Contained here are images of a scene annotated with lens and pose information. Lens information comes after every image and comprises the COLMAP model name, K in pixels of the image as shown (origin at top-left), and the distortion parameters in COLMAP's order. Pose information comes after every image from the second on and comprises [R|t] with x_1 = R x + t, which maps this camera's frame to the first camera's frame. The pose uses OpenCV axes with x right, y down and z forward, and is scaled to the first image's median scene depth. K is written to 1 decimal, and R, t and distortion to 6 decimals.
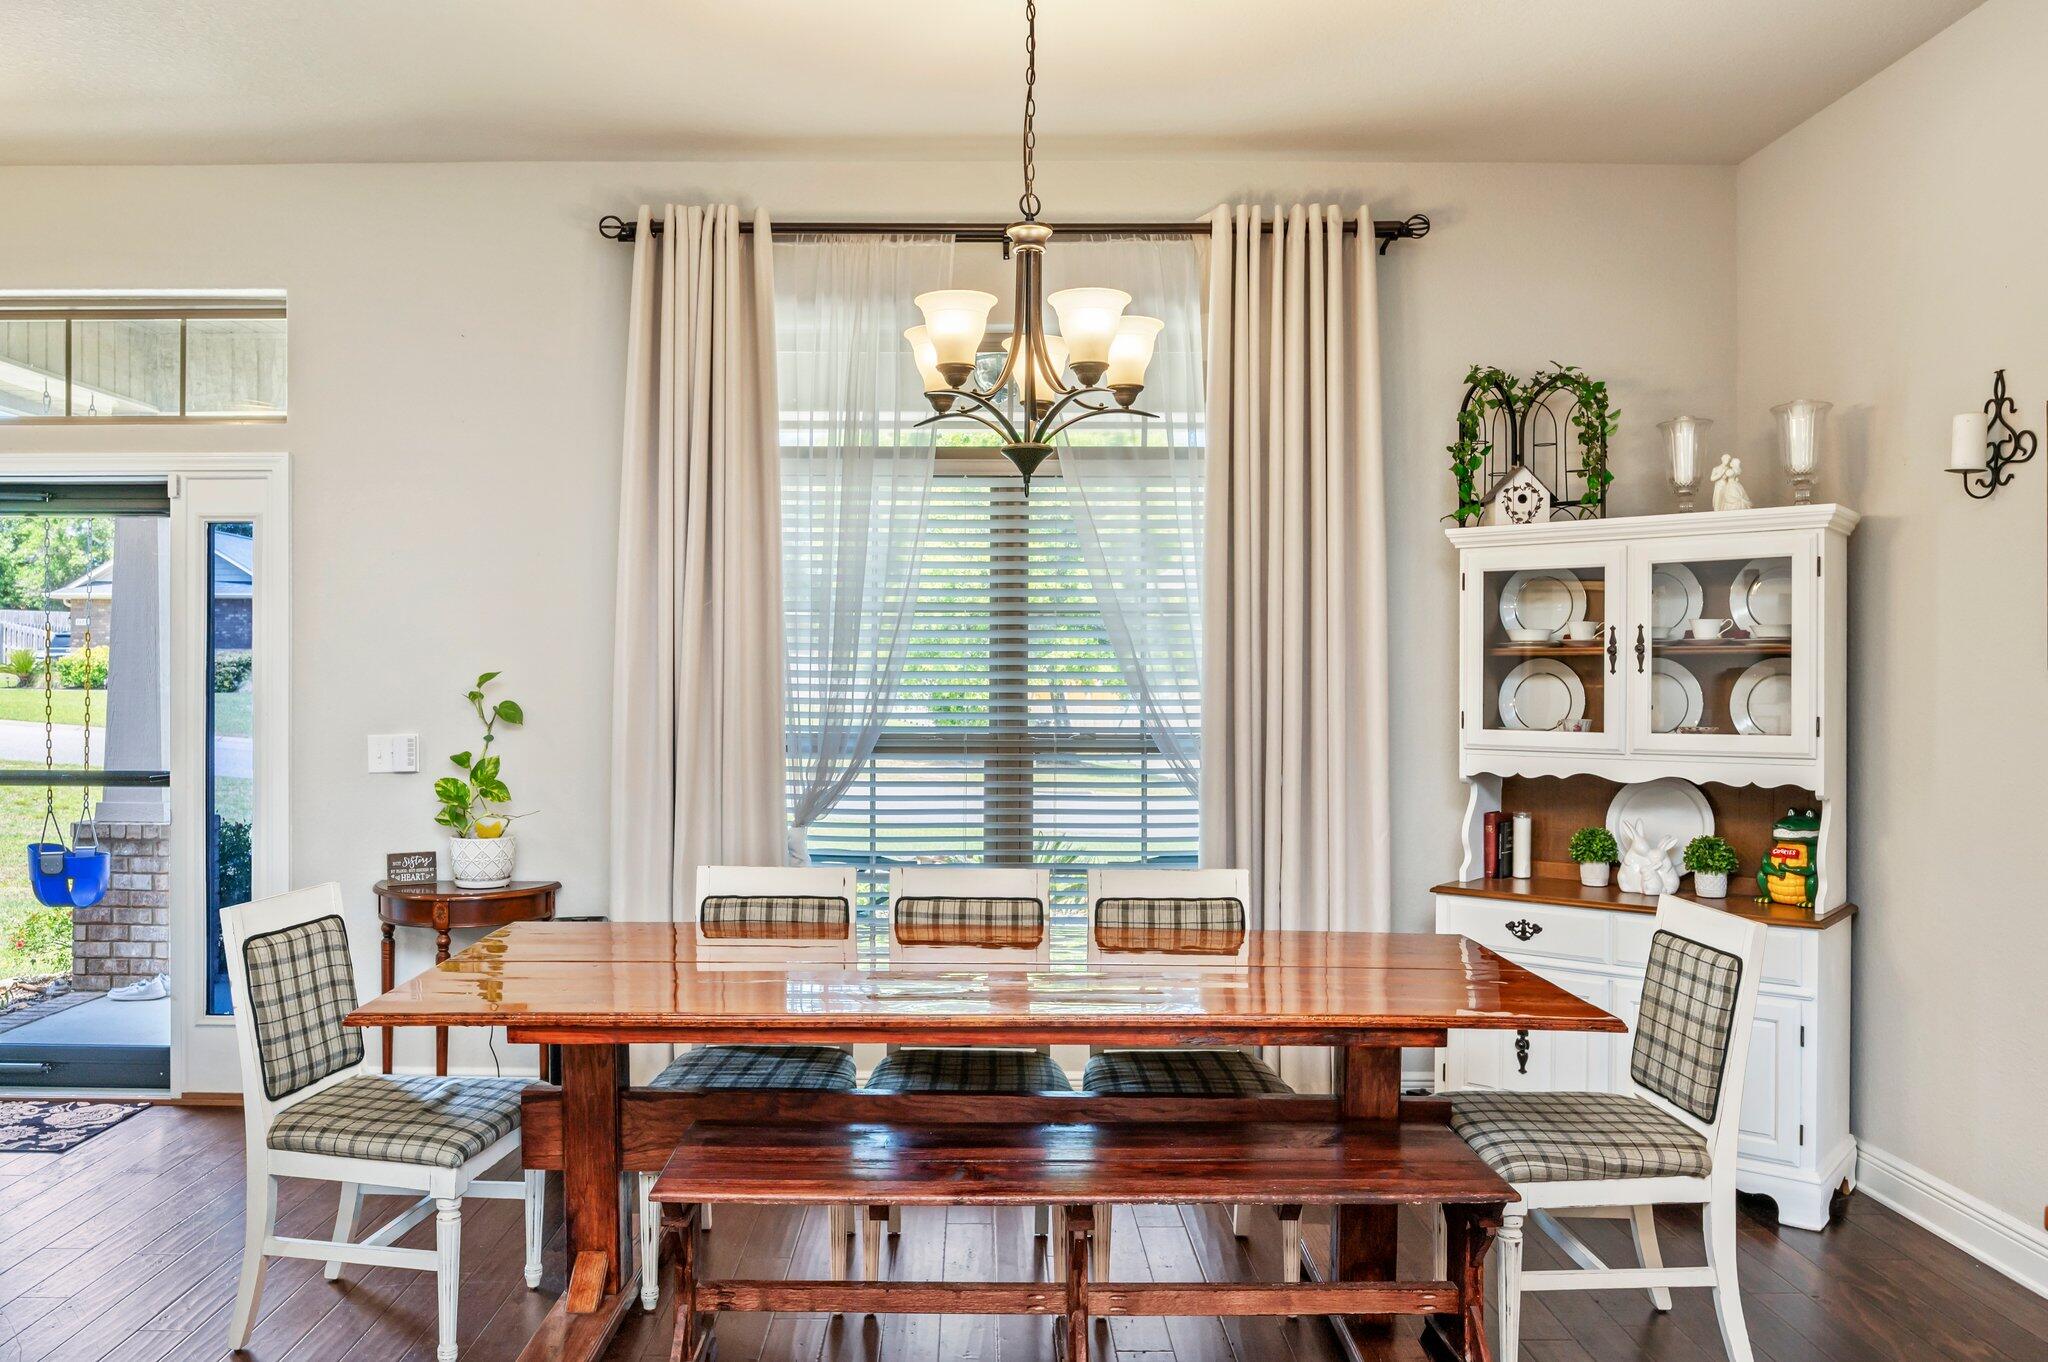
lens RADIAL K [[1568.6, 0, 976.9], [0, 1568.6, 666.8], [0, 0, 1]] dist [-0.035318, 0.003891]
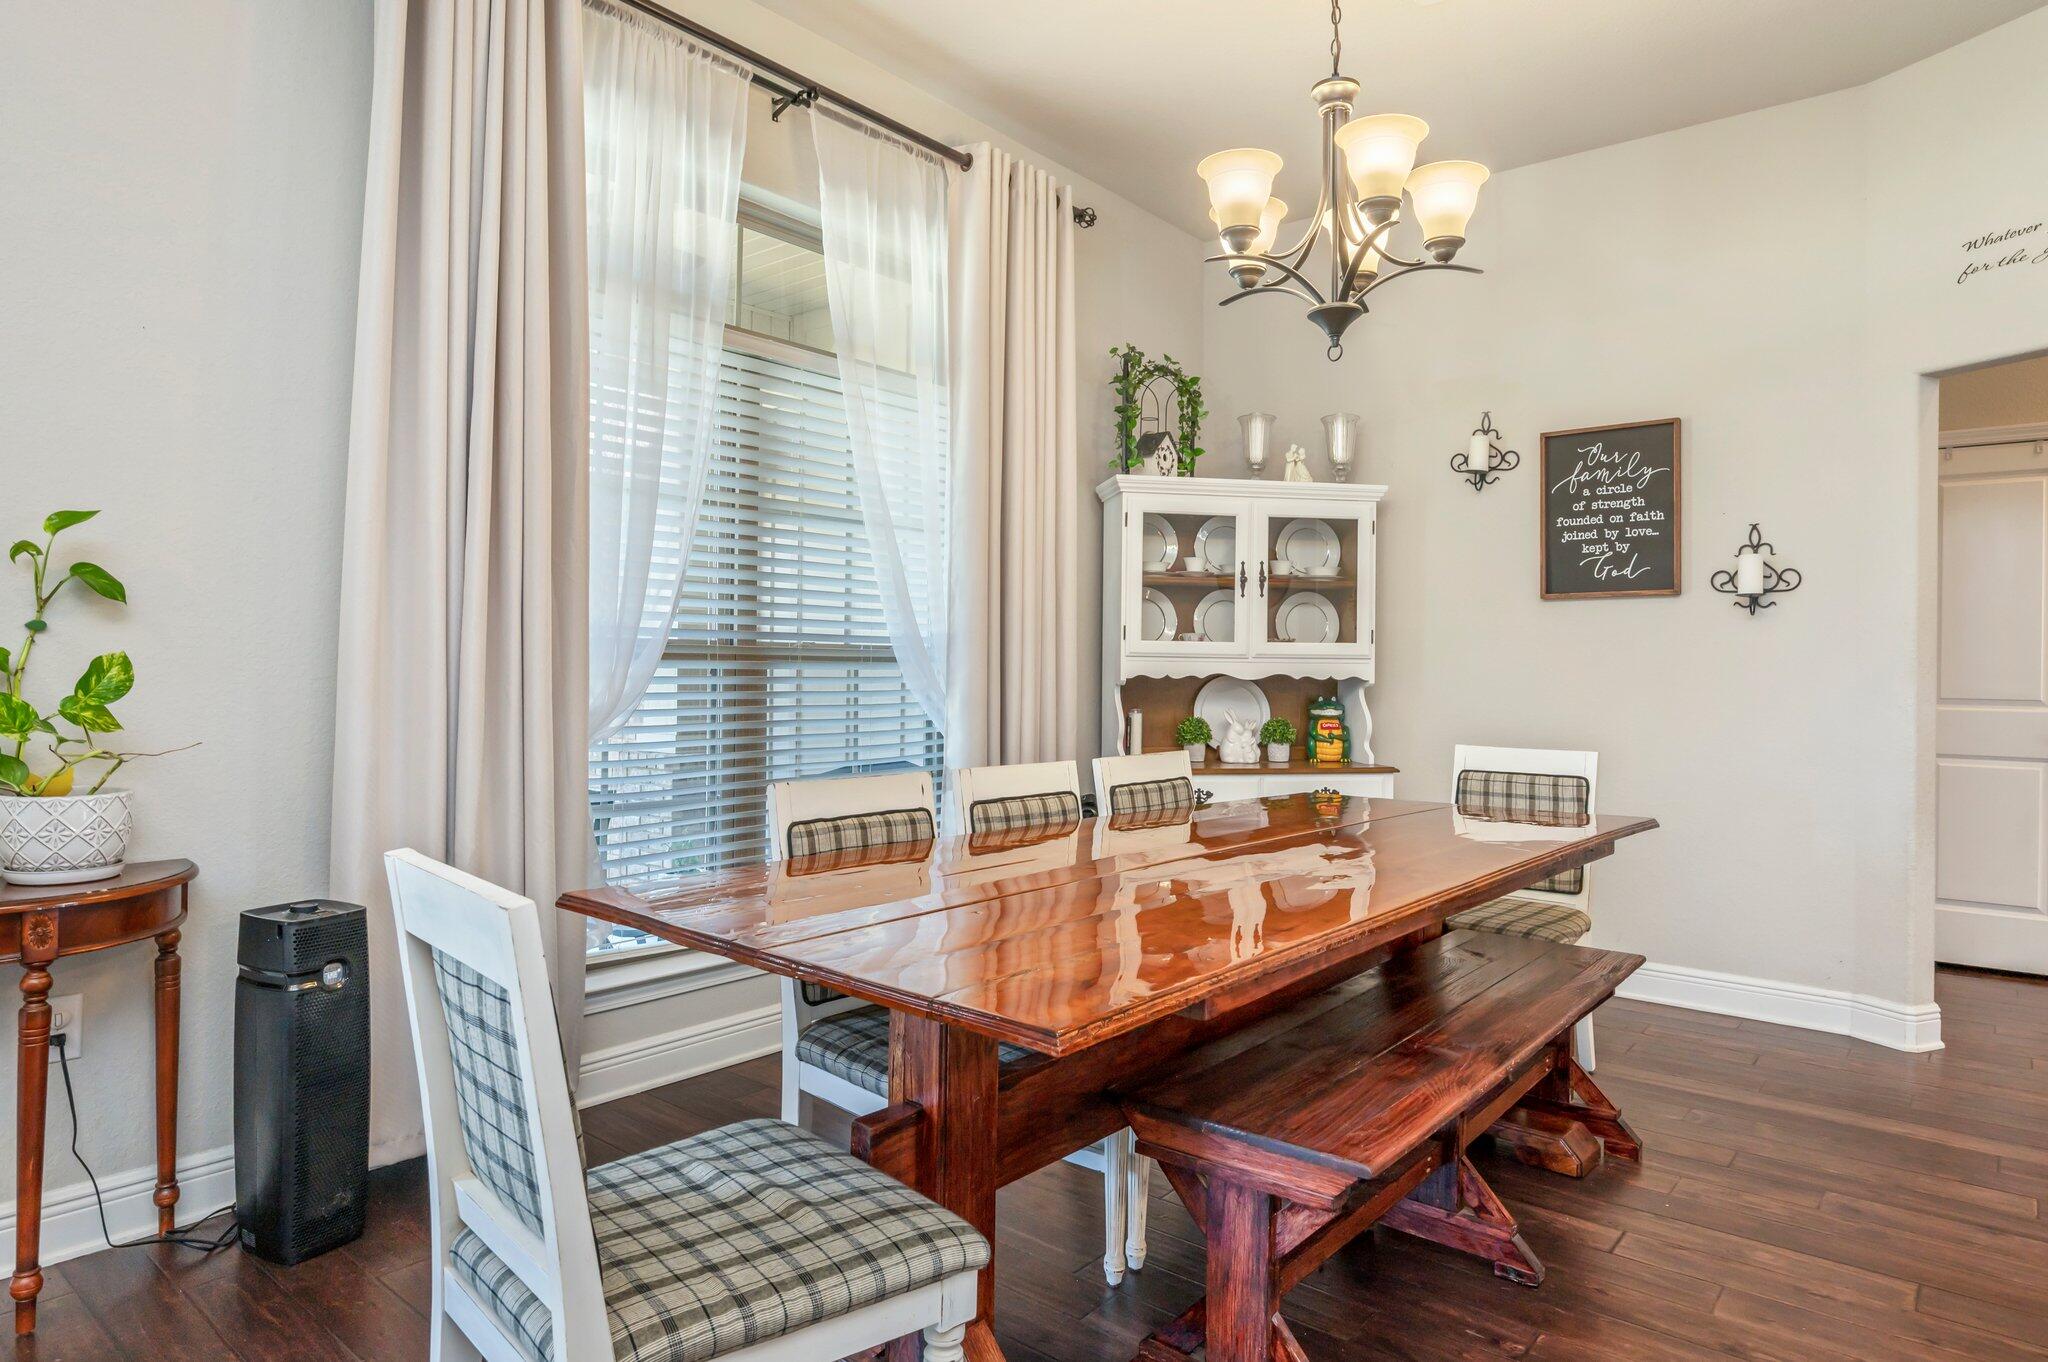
lens RADIAL K [[1212.0, 0, 1035.6], [0, 1212.0, 663.1], [0, 0, 1]] dist [-0.009485, -0.004419]
pose [[0.611322, 0.009068, 0.791330, -0.506492], [-0.015955, 0.999872, 0.000868, 0.061395], [-0.791221, -0.013157, 0.611388, 0.503218]]
